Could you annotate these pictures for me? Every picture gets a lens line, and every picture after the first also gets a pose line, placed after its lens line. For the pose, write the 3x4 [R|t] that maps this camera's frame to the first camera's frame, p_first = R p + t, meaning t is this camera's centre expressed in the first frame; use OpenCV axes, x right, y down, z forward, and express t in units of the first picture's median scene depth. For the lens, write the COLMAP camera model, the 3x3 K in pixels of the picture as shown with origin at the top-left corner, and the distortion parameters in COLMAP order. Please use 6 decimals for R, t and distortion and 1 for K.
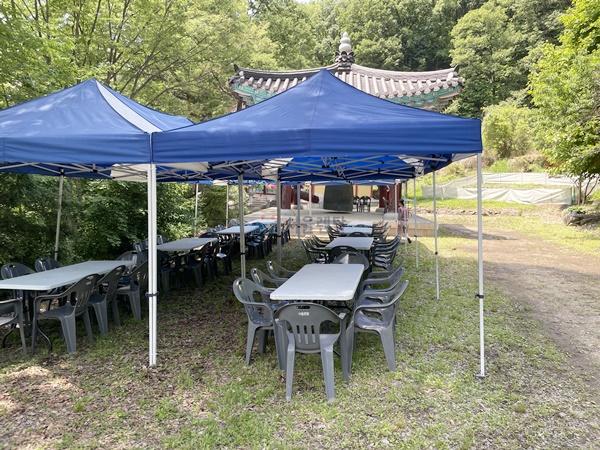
lens RADIAL K [[451.2, 0, 304.4], [0, 451.2, 215.8], [0, 0, 1]] dist [0.099049, -0.131008]
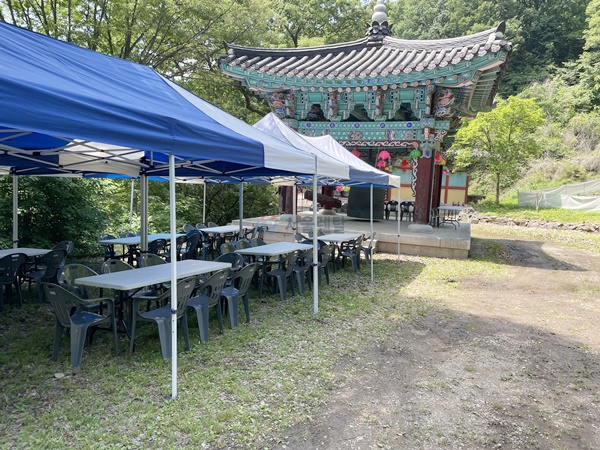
lens RADIAL K [[450.7, 0, 300.0], [0, 450.7, 225.0], [0, 0, 1]] dist [0.098823, -0.127146]
pose [[0.963635, 0.046409, -0.263163, 0.532899], [-0.041967, 0.998866, 0.022480, -0.037385], [0.263908, -0.010618, 0.964490, 0.510400]]
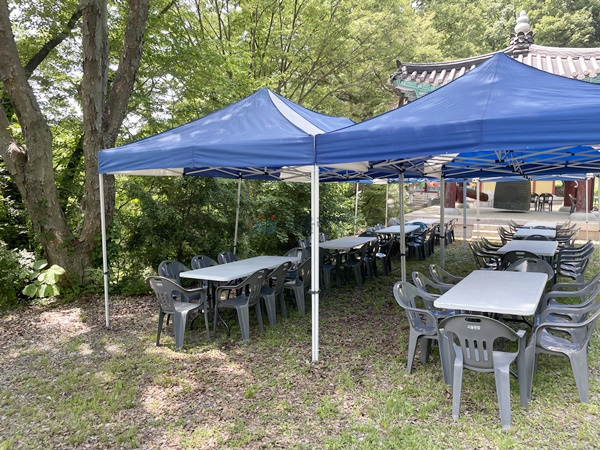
lens RADIAL K [[451.2, 0, 304.4], [0, 451.2, 215.8], [0, 0, 1]] dist [0.099049, -0.131008]
pose [[0.939916, 0.009237, -0.341281, -0.004014], [-0.007897, 0.999955, 0.005315, -0.002377], [0.341315, -0.002301, 0.939946, 0.016084]]
